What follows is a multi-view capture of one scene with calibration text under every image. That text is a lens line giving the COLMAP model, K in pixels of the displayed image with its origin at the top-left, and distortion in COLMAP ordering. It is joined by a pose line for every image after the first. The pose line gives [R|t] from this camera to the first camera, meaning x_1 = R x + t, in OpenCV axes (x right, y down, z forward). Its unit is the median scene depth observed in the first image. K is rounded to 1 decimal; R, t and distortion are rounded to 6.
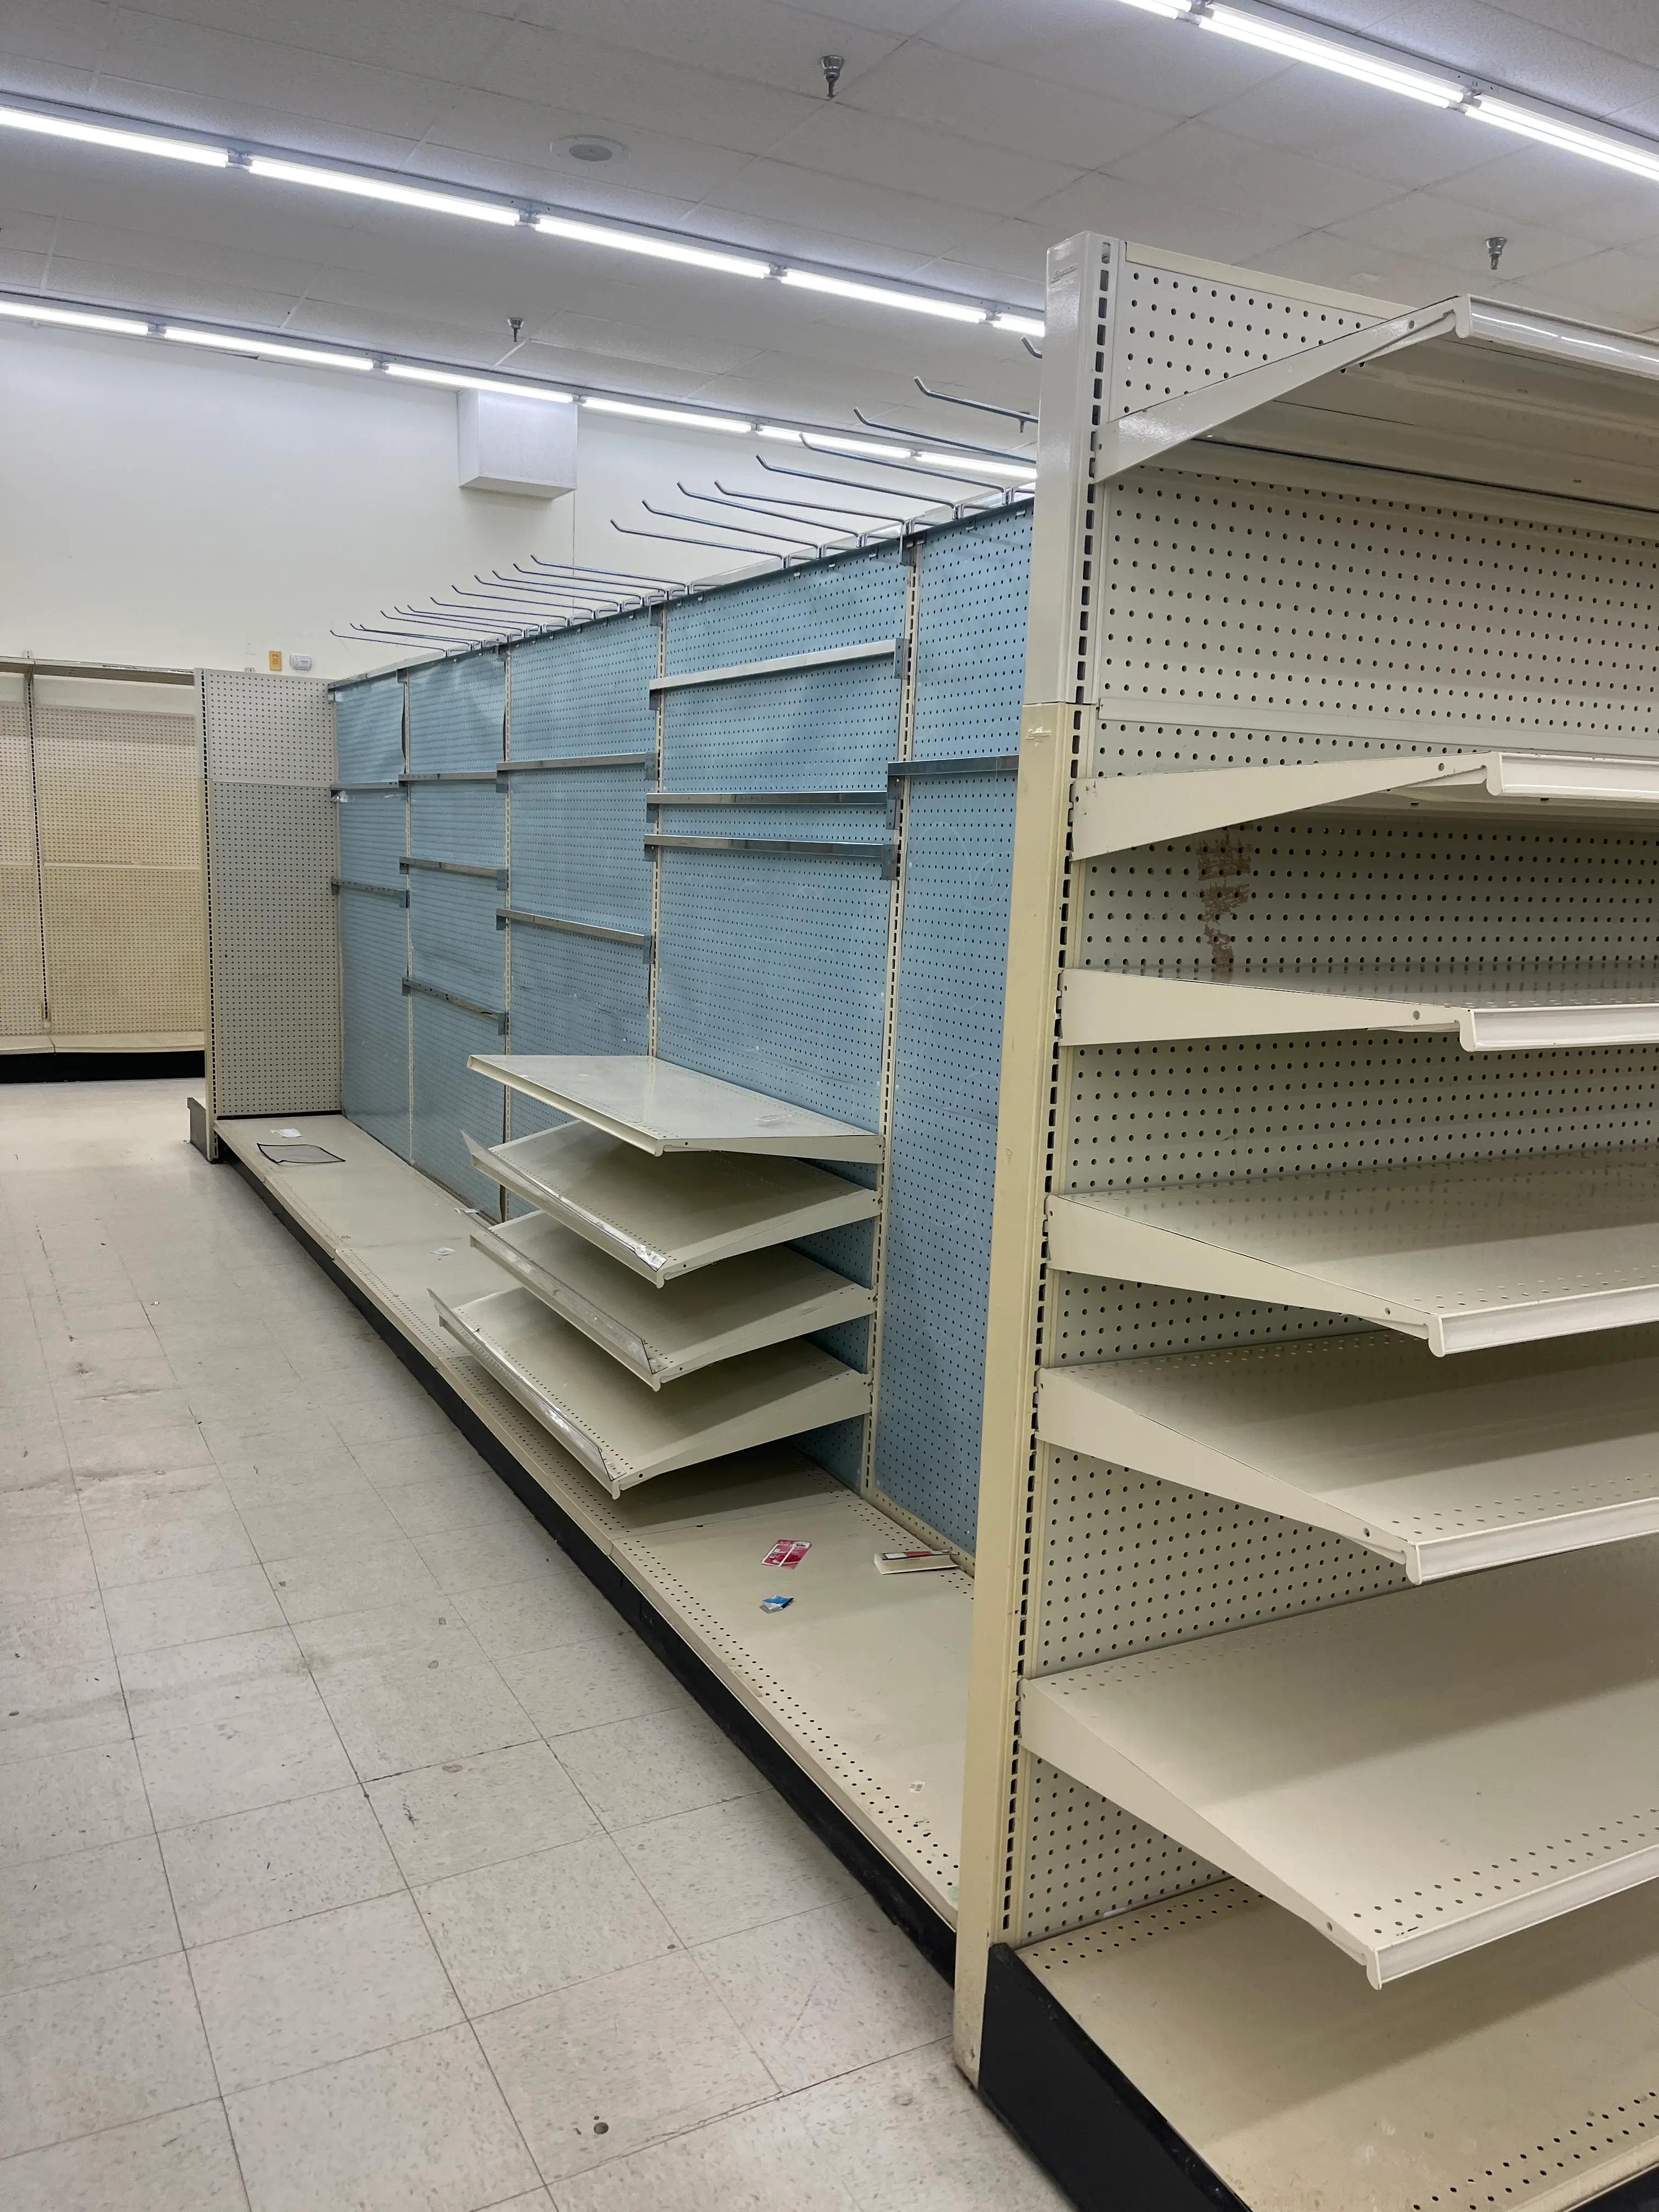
lens RADIAL K [[1687.2, 0, 828.2], [0, 1687.2, 1090.9], [0, 0, 1]] dist [0.040361, -0.050375]
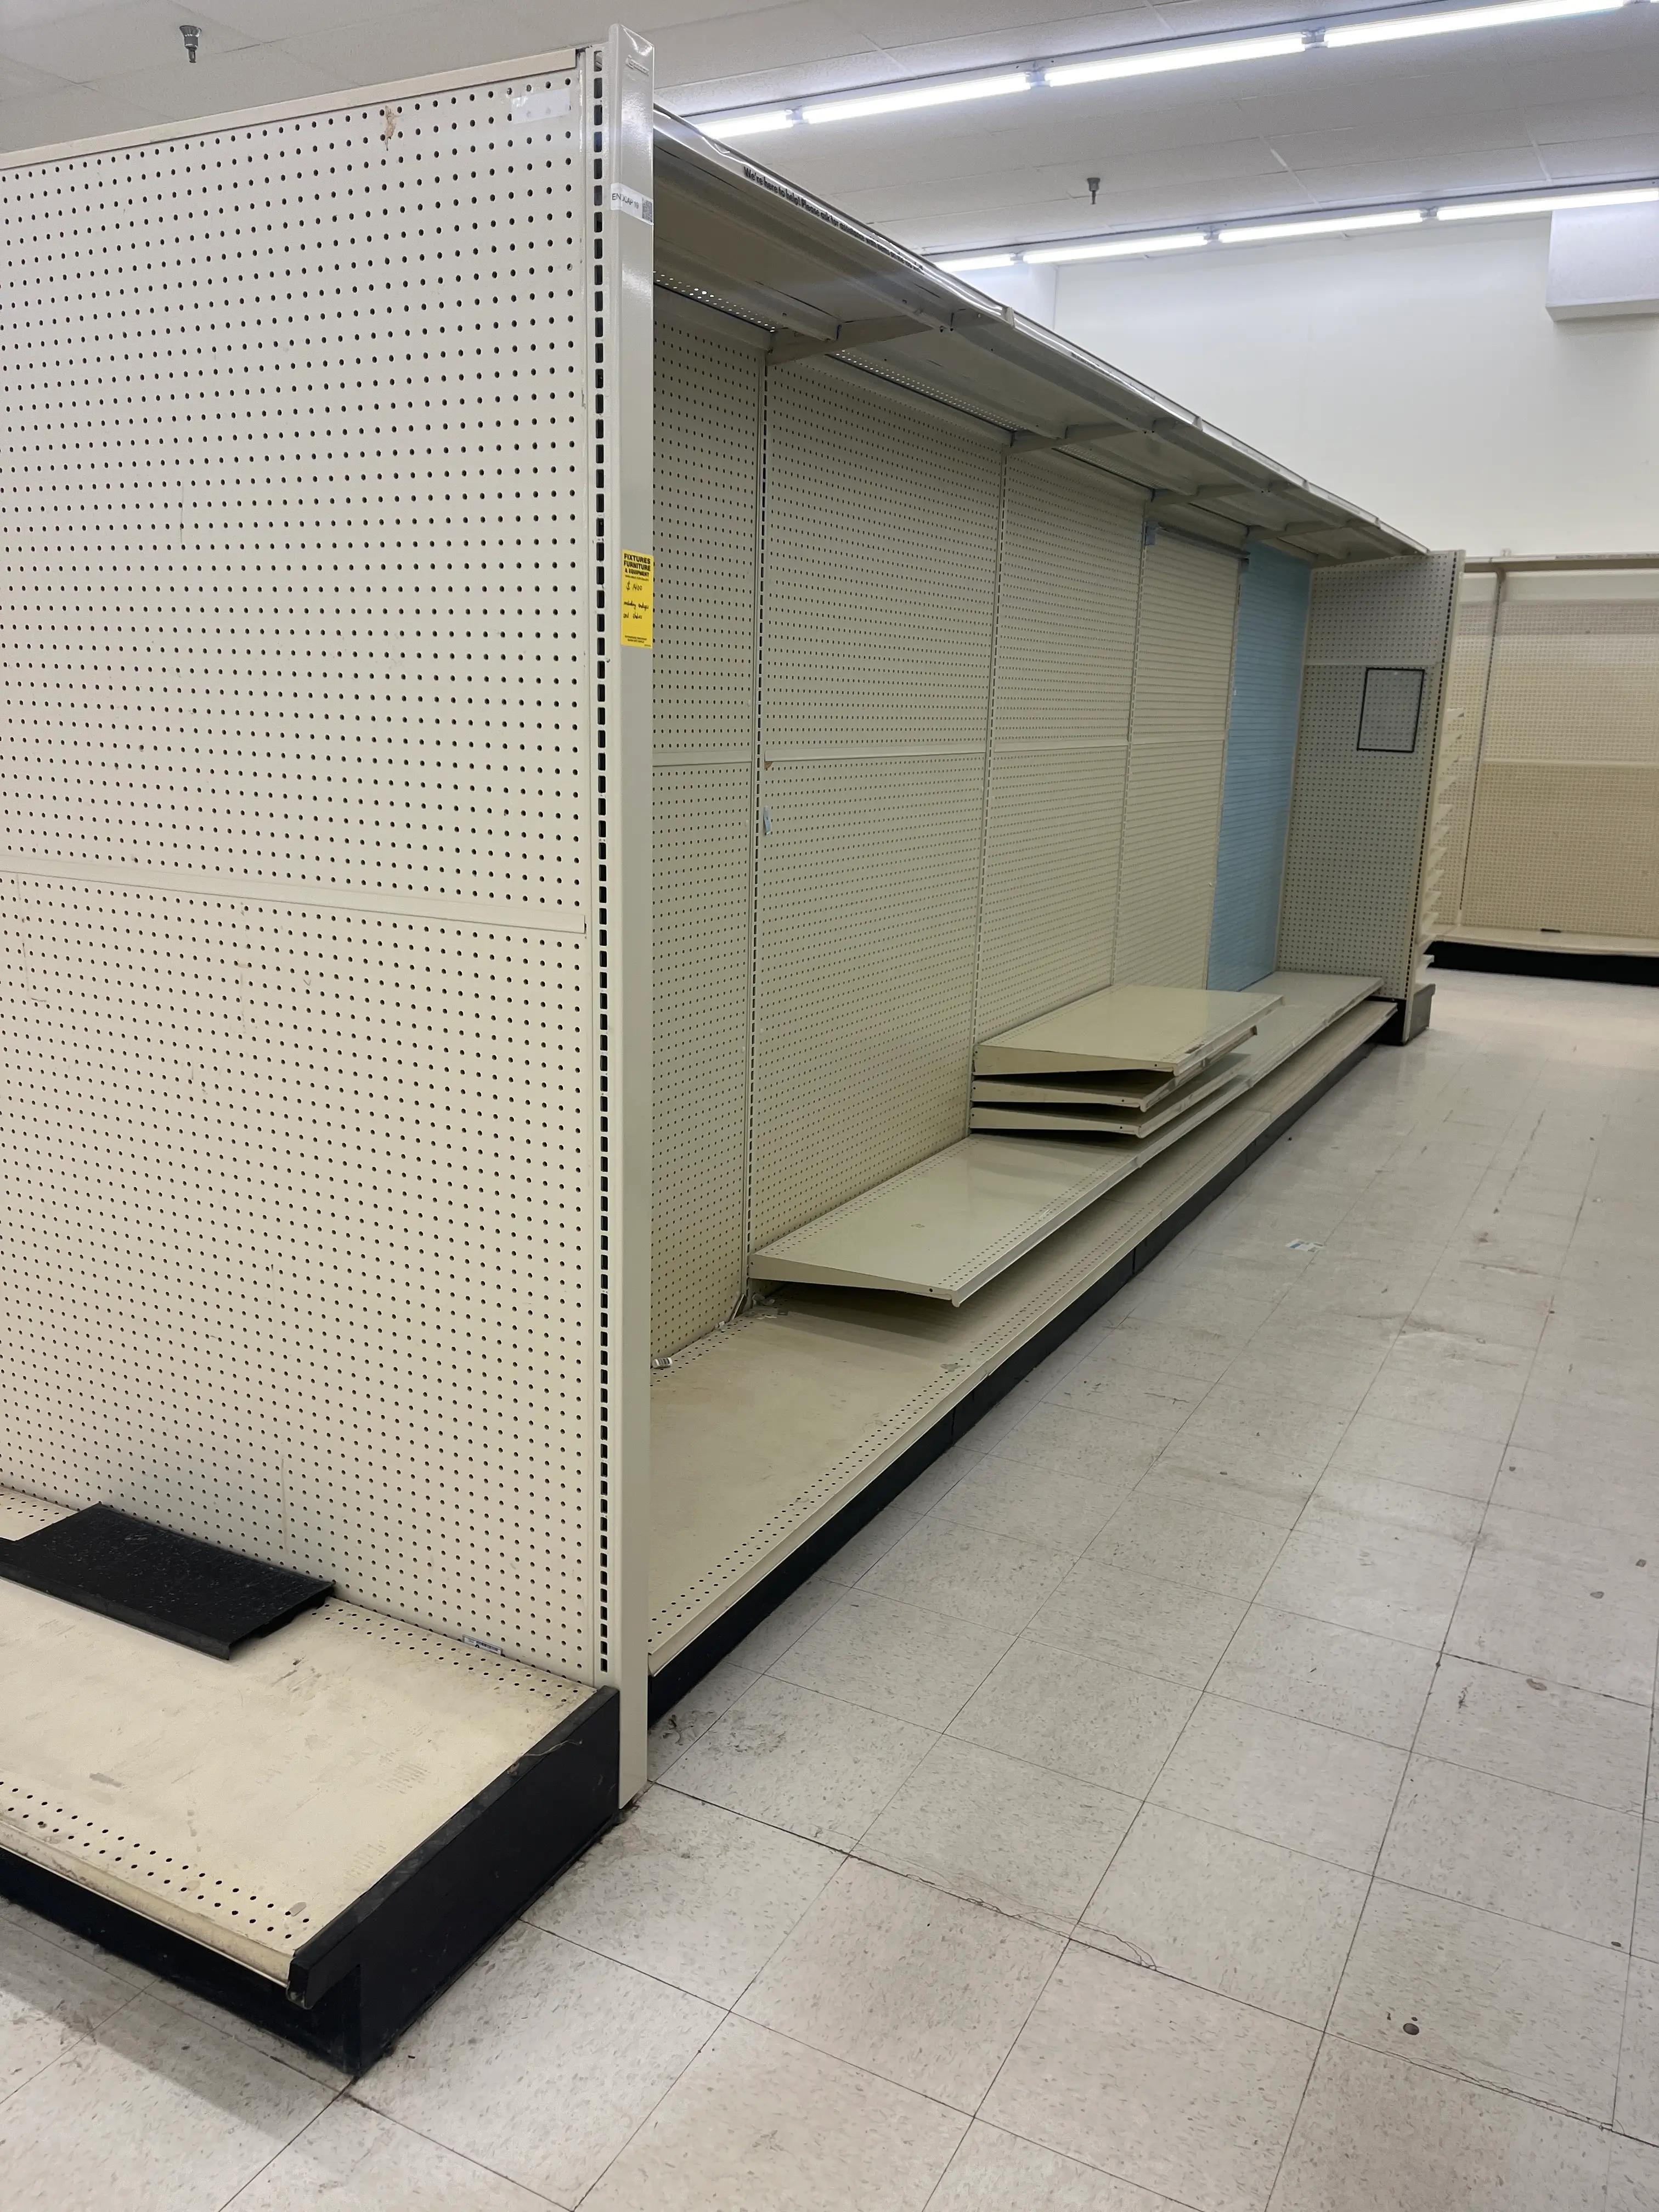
lens RADIAL K [[1628.6, 0, 835.1], [0, 1628.6, 1123.5], [0, 0, 1]] dist [0.014852, -0.001657]
pose [[0.574141, 0.192314, -0.795850, 0.216438], [-0.130330, 0.981096, 0.143056, -0.001720], [0.808317, 0.021589, 0.588351, 0.099405]]
